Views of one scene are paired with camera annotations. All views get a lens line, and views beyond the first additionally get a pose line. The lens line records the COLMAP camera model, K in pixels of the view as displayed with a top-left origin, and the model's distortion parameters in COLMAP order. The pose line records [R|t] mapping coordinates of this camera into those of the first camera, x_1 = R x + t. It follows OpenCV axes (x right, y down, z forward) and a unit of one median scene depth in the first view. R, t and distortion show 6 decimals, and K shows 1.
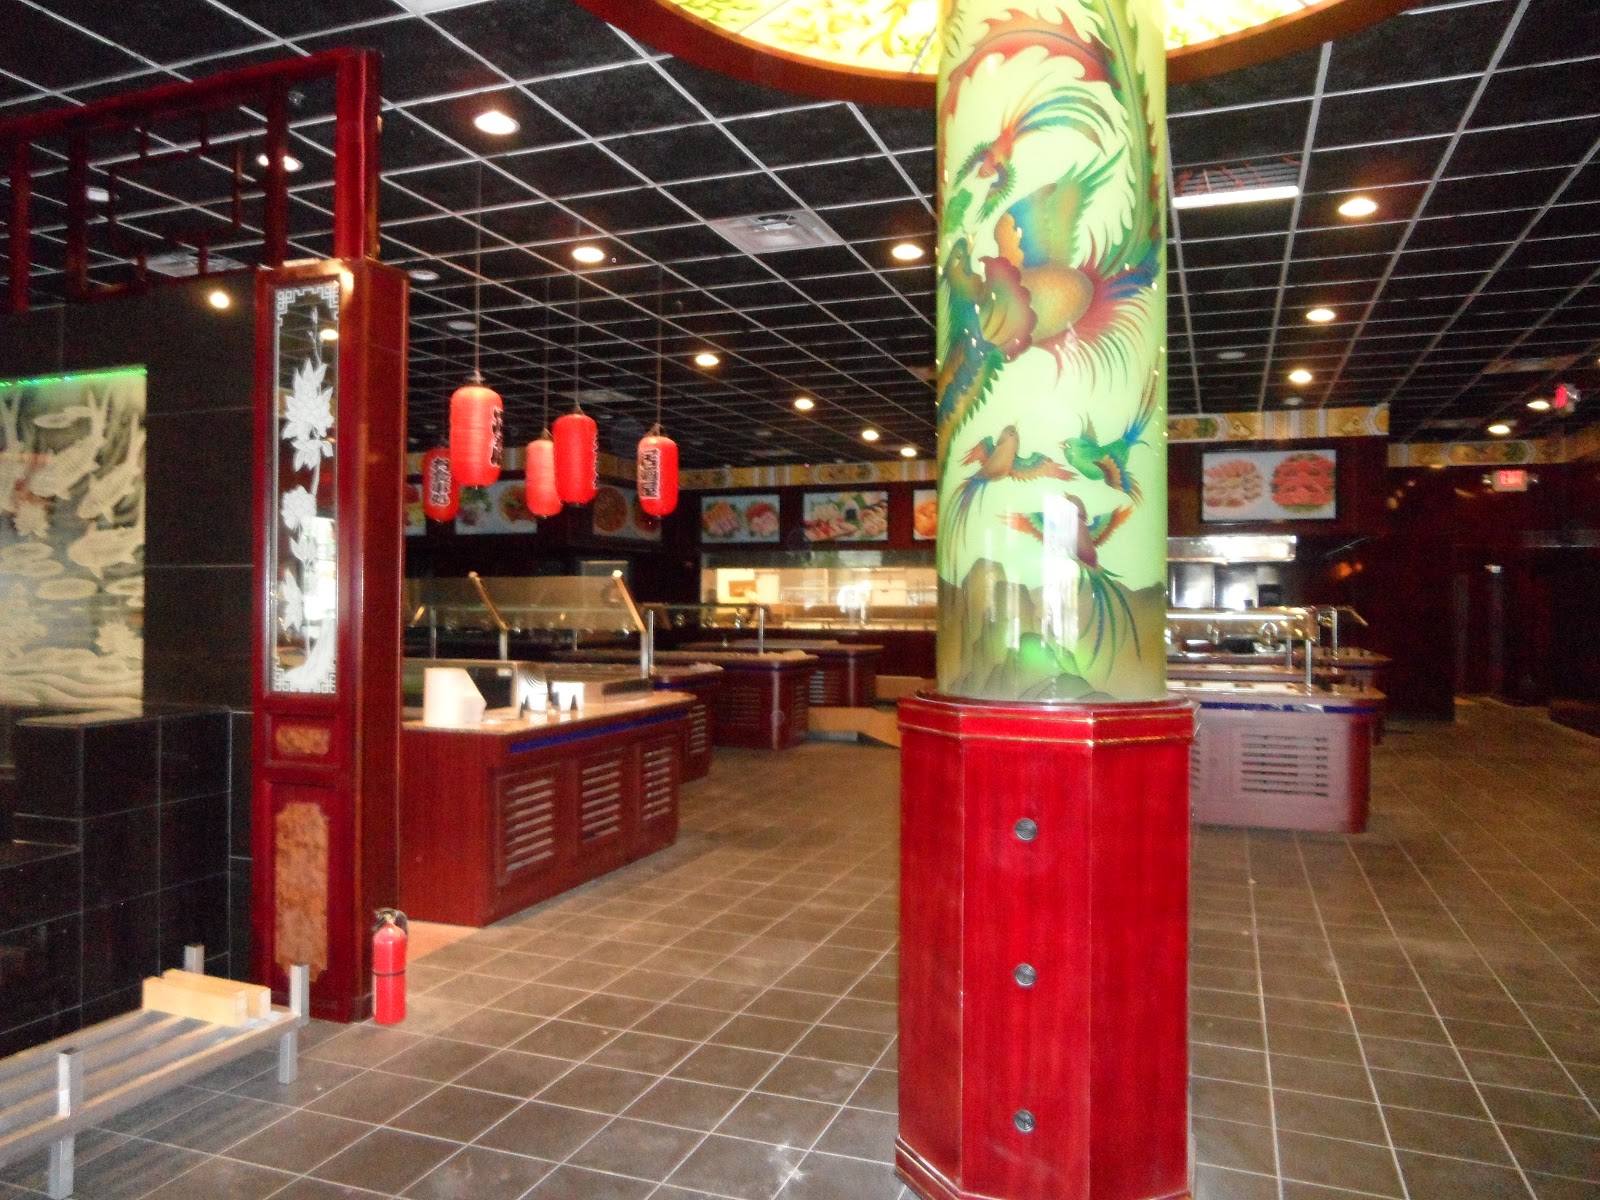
lens RADIAL K [[1151.1, 0, 789.7], [0, 1151.1, 588.9], [0, 0, 1]] dist [-0.029418, 0.043419]
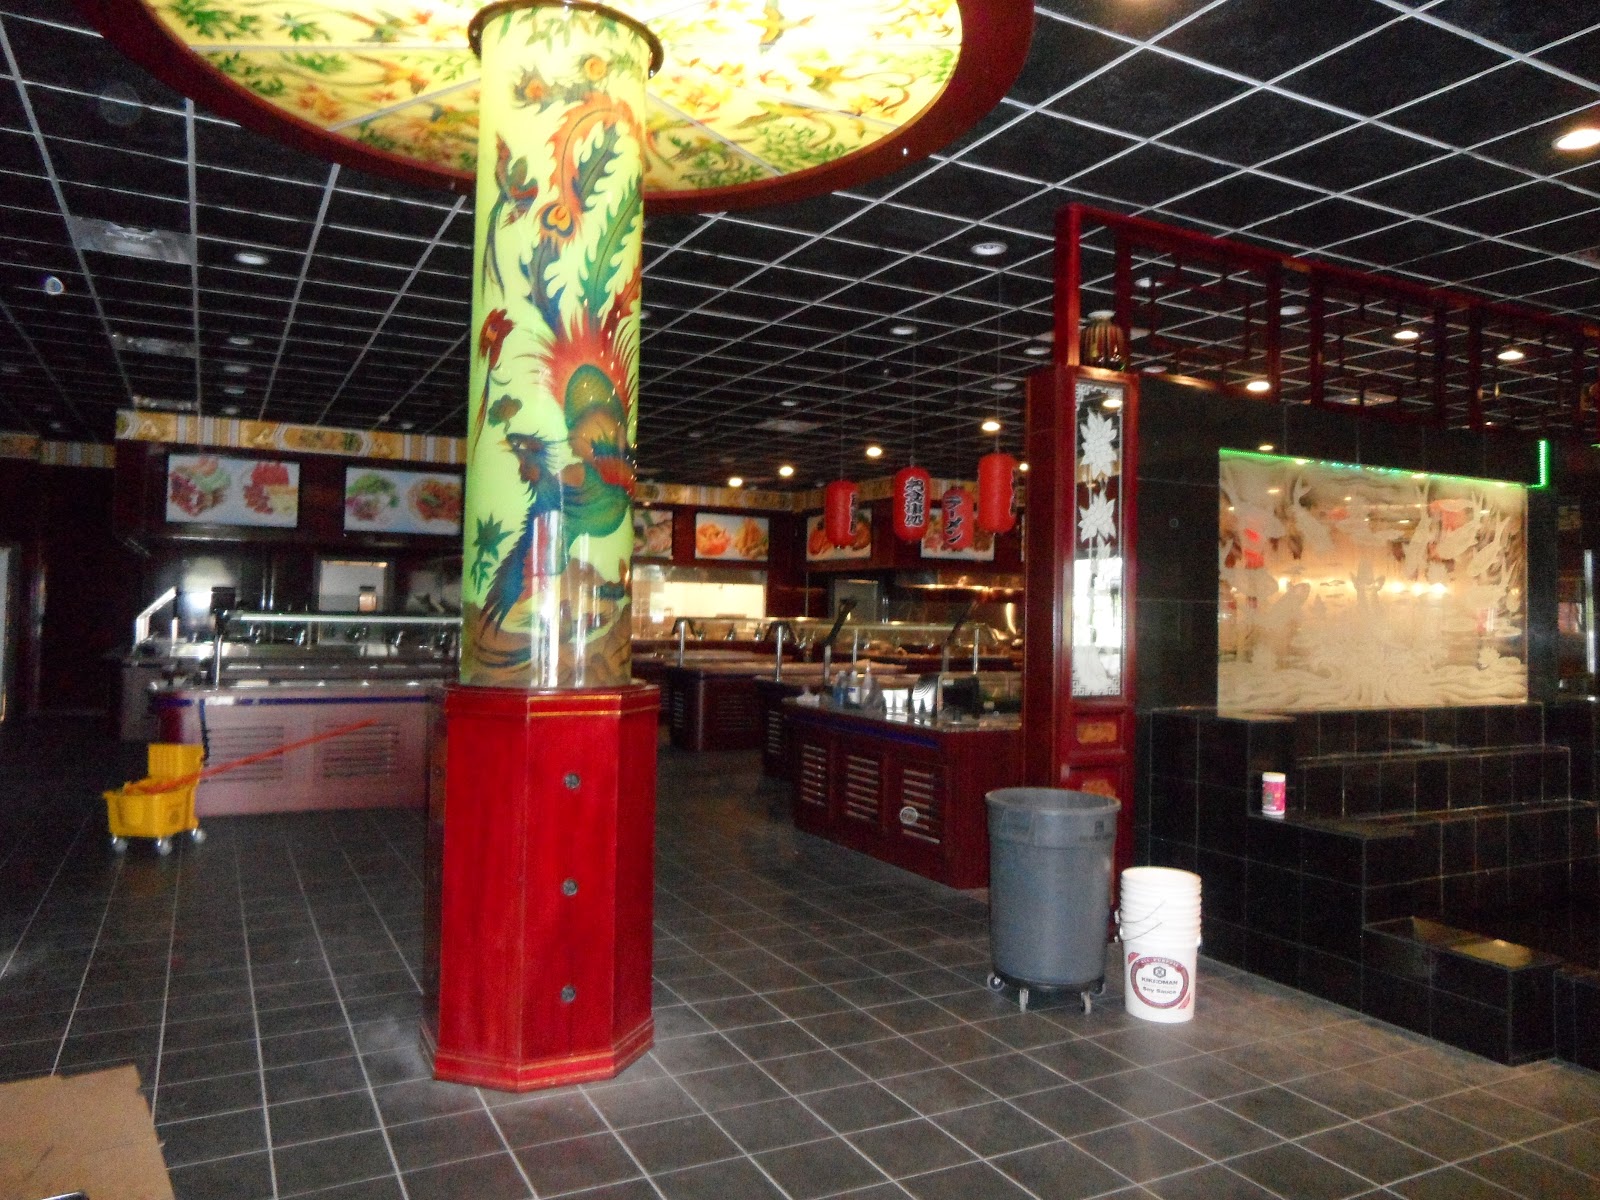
lens RADIAL K [[1151.1, 0, 803.1], [0, 1151.1, 566.7], [0, 0, 1]] dist [-0.029418, 0.043419]
pose [[0.661124, 0.039038, 0.749260, -1.295896], [-0.023855, 0.999234, -0.031014, -0.004920], [-0.749897, 0.002630, 0.661549, 0.379411]]
